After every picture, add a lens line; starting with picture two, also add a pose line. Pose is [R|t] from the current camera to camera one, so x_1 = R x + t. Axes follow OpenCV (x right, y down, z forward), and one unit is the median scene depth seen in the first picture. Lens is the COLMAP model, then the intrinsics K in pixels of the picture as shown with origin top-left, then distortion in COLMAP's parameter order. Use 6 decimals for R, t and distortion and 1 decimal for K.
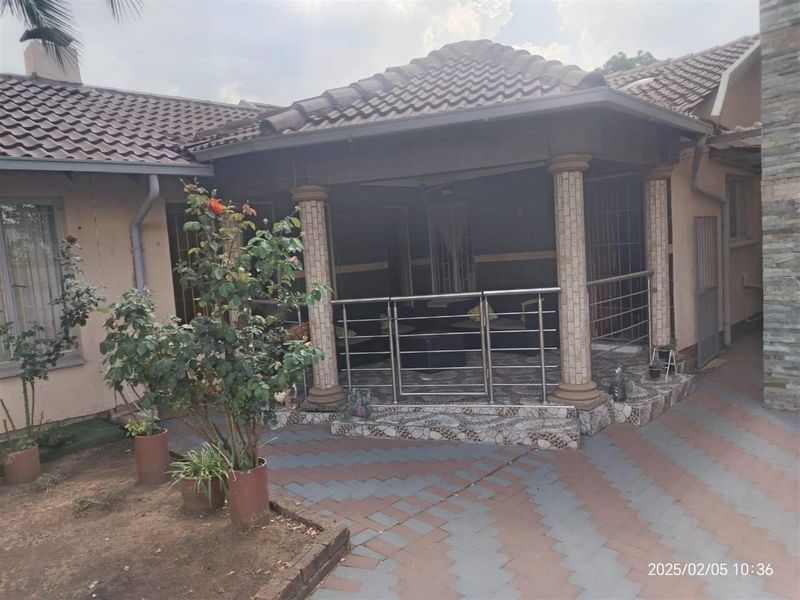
lens RADIAL K [[591.0, 0, 400.0], [0, 591.0, 300.0], [0, 0, 1]] dist [0.104344, 0.000108]
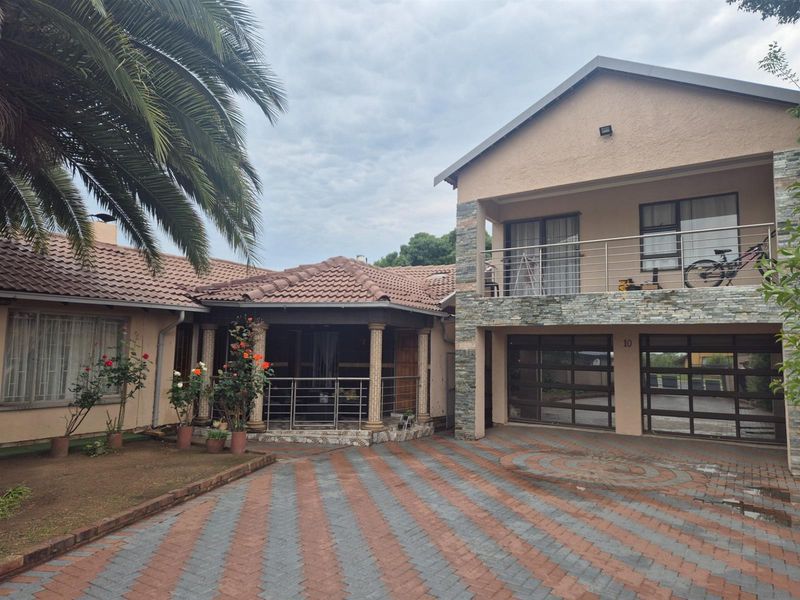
lens RADIAL K [[473.1, 0, 400.0], [0, 473.1, 300.0], [0, 0, 1]] dist [0.002430, 0.000170]
pose [[0.970108, 0.106376, 0.218118, -0.048449], [-0.057481, 0.973953, -0.219342, 0.075872], [-0.235769, 0.200248, 0.950954, -0.793043]]
